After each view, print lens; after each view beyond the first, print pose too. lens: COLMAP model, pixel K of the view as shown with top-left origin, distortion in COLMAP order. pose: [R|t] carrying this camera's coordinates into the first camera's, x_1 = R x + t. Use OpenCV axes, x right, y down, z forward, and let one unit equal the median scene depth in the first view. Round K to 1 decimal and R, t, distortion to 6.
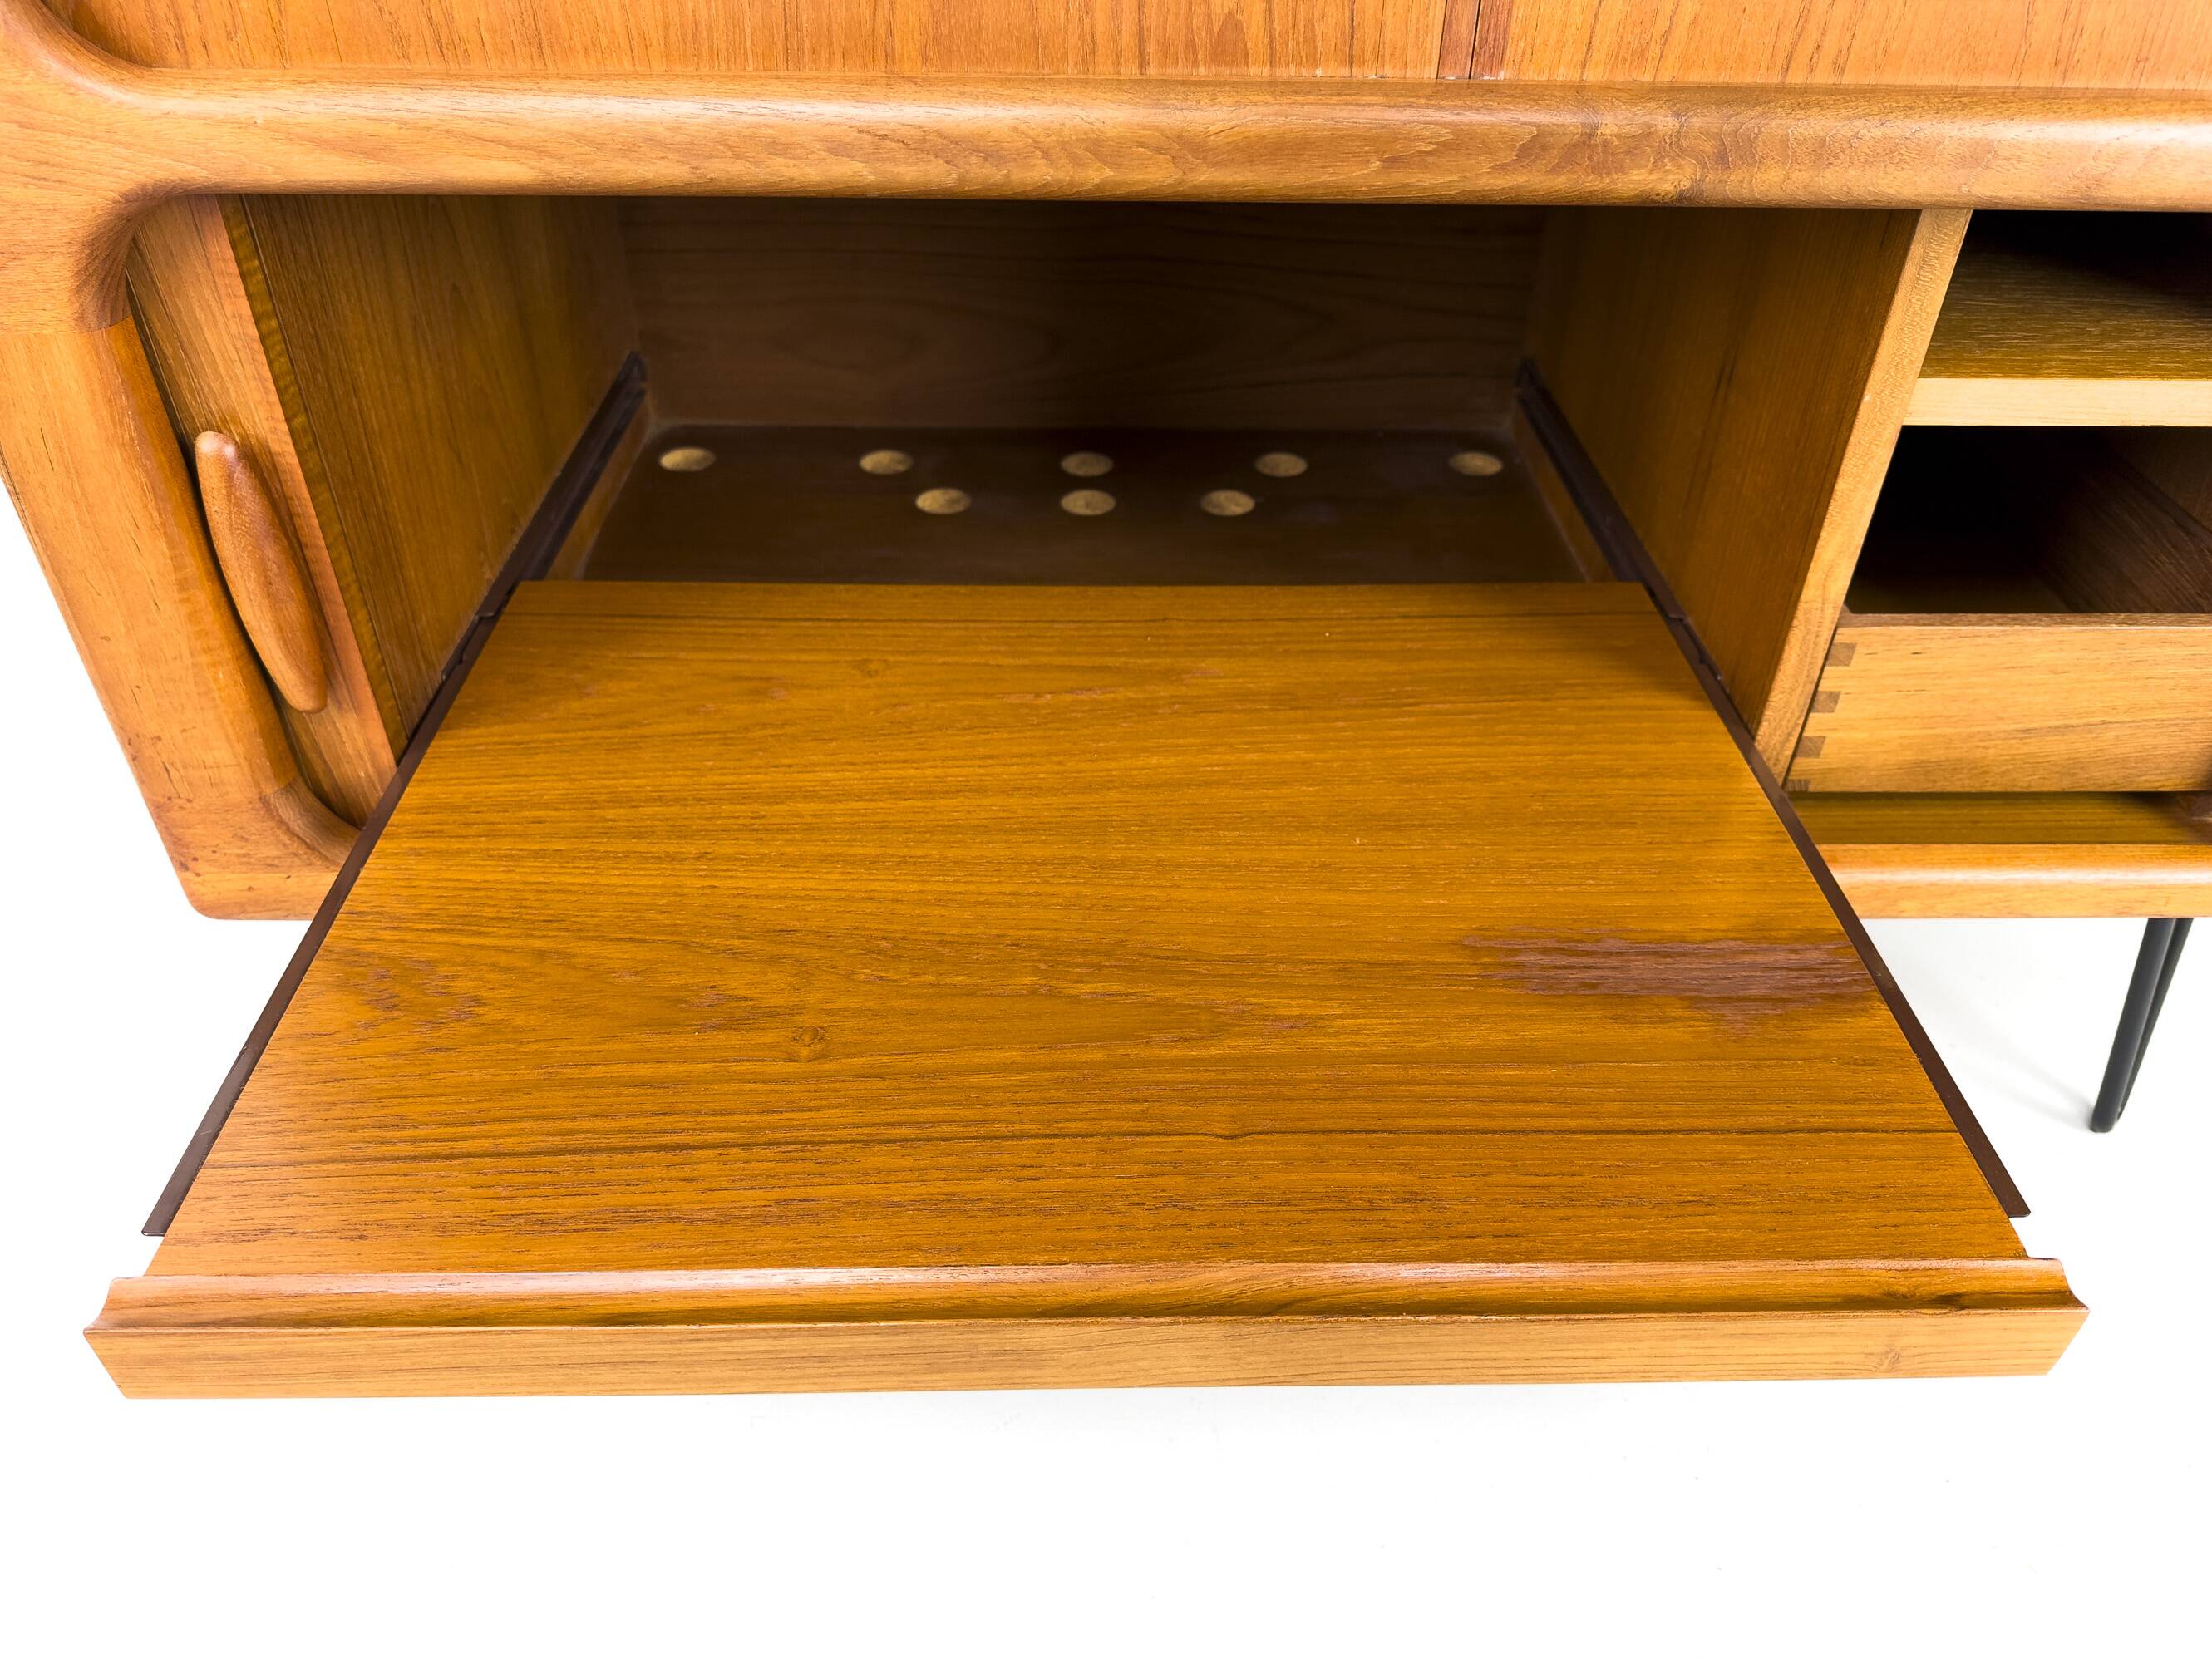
lens RADIAL K [[1582.9, 0, 1108.2], [0, 1582.9, 839.3], [0, 0, 1]] dist [-0.002644, -0.010659]
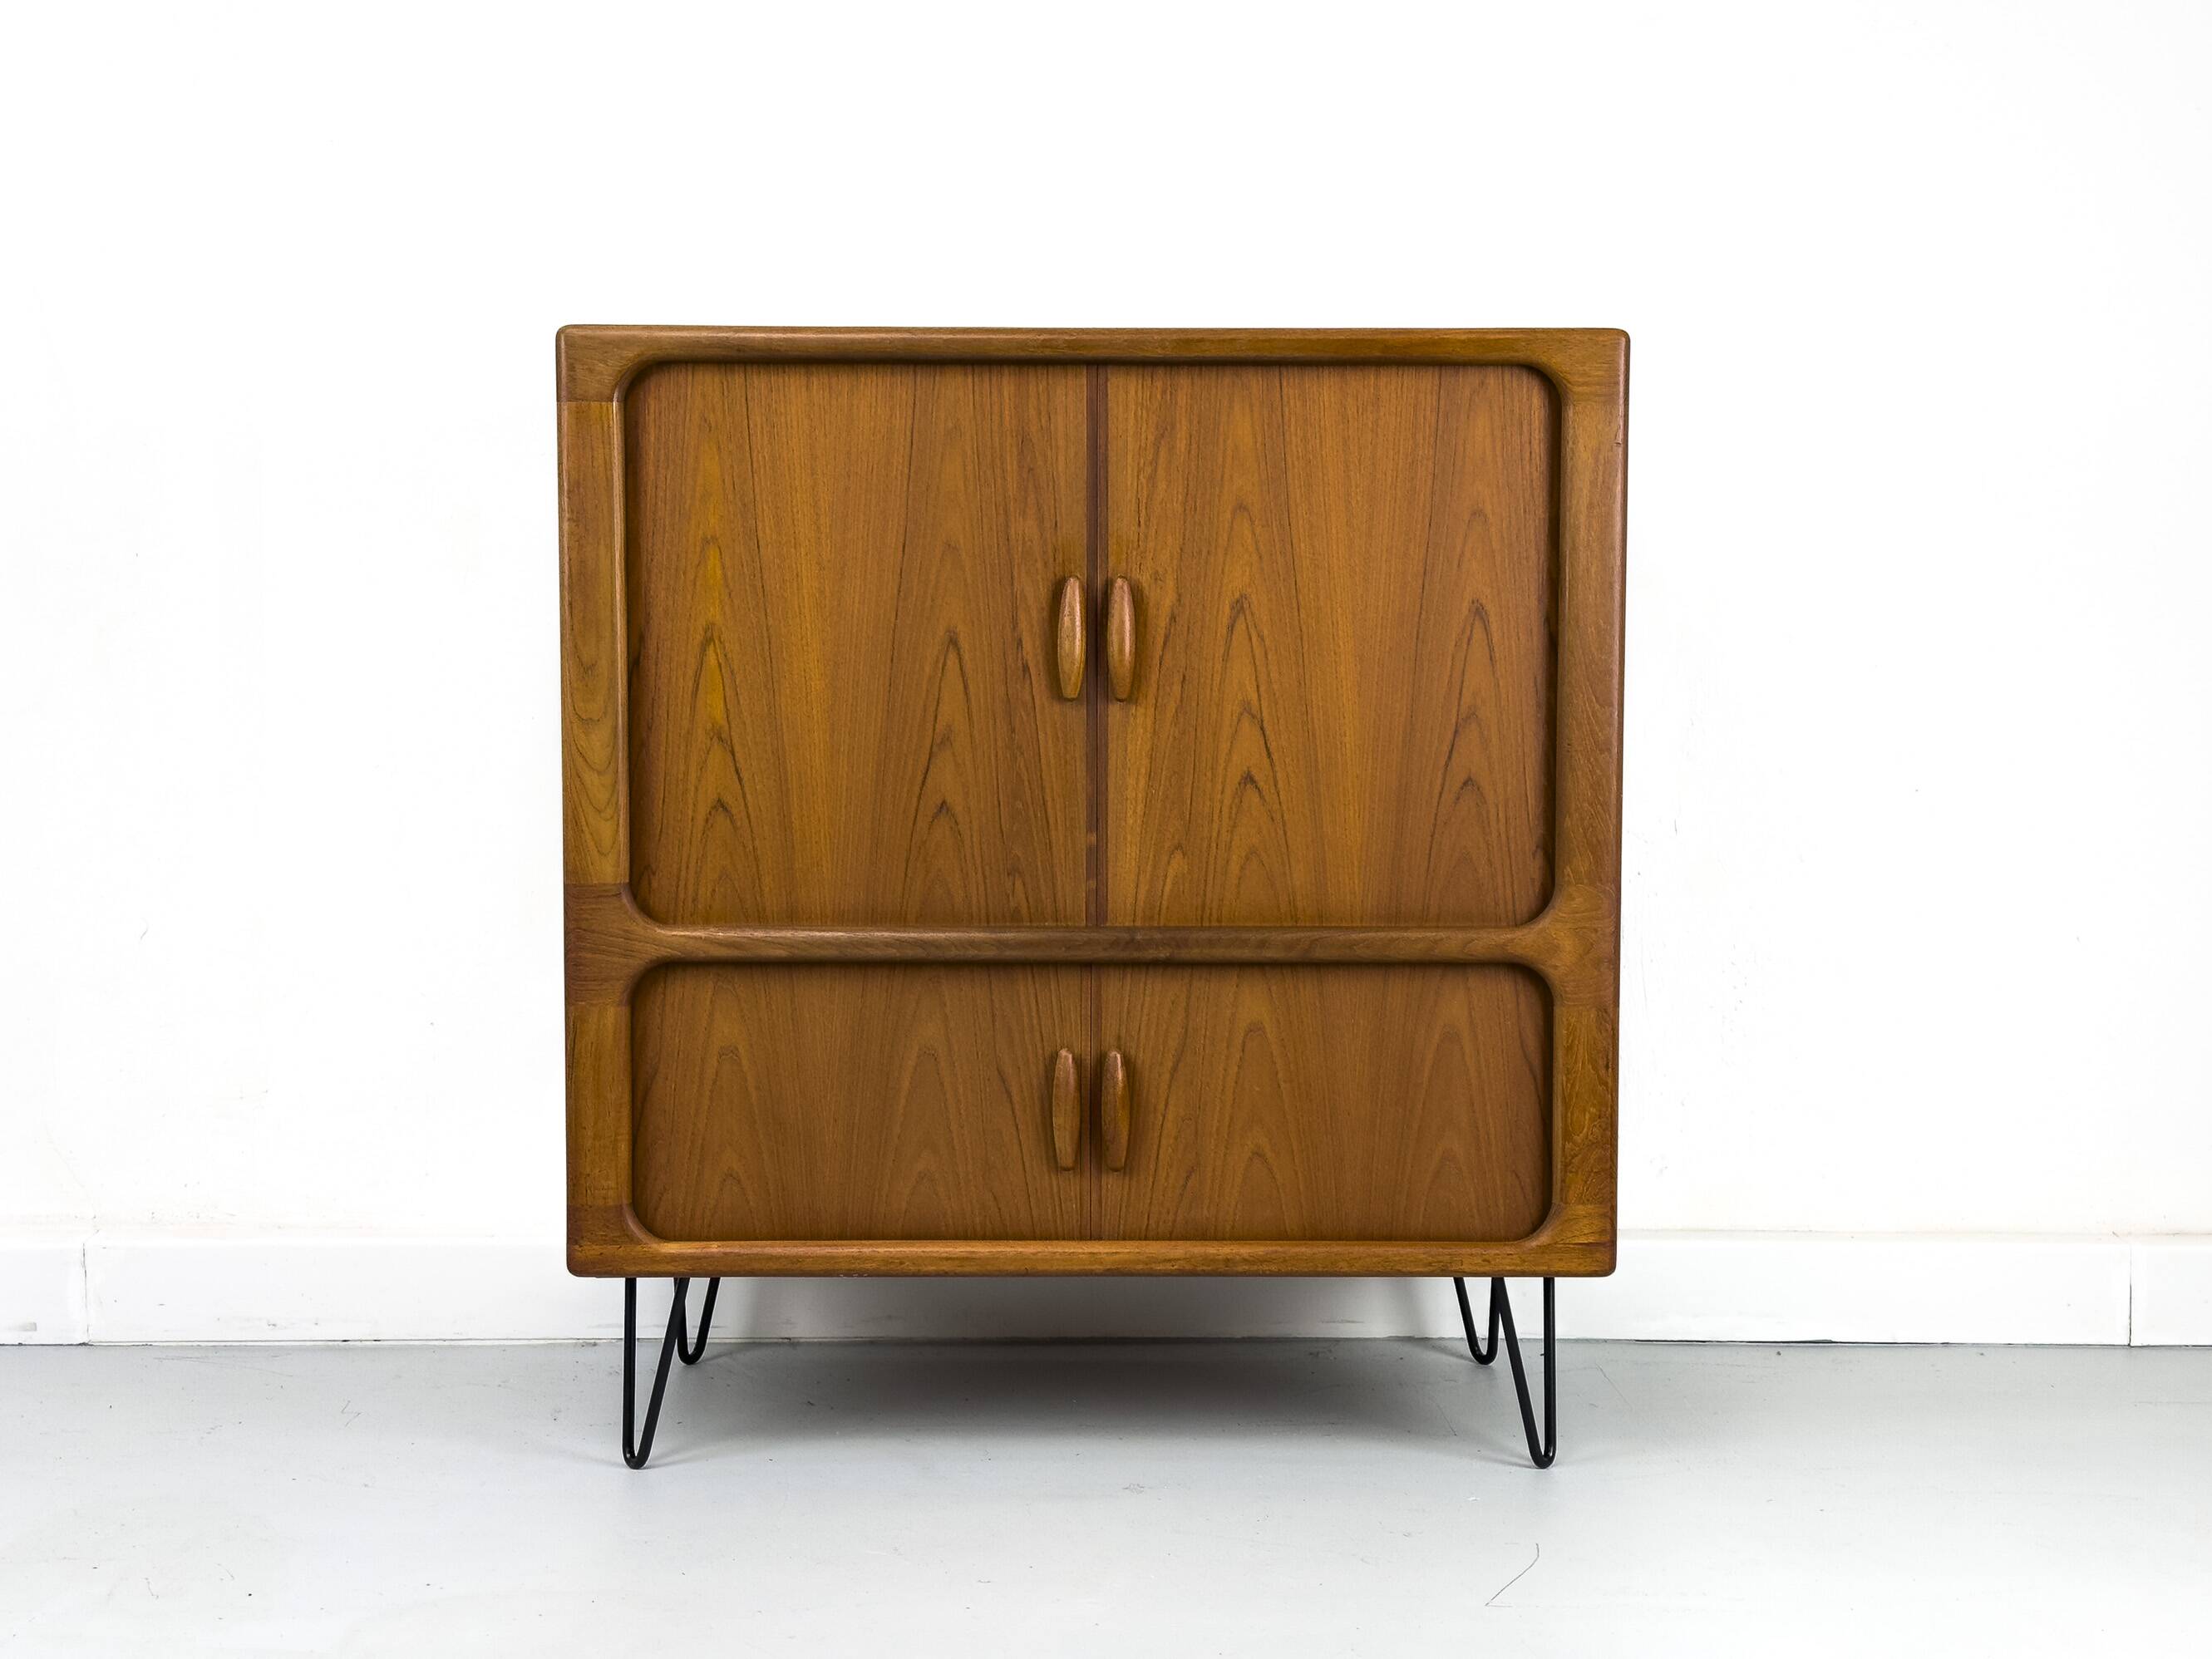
lens RADIAL K [[3073.5, 0, 1083.0], [0, 3073.5, 842.3], [0, 0, 1]] dist [0.131356, 0.000000]
pose [[0.999916, -0.009298, -0.009065, 0.256572], [0.002734, 0.833203, -0.552961, 2.625169], [0.012695, 0.552889, 0.833158, -3.969696]]
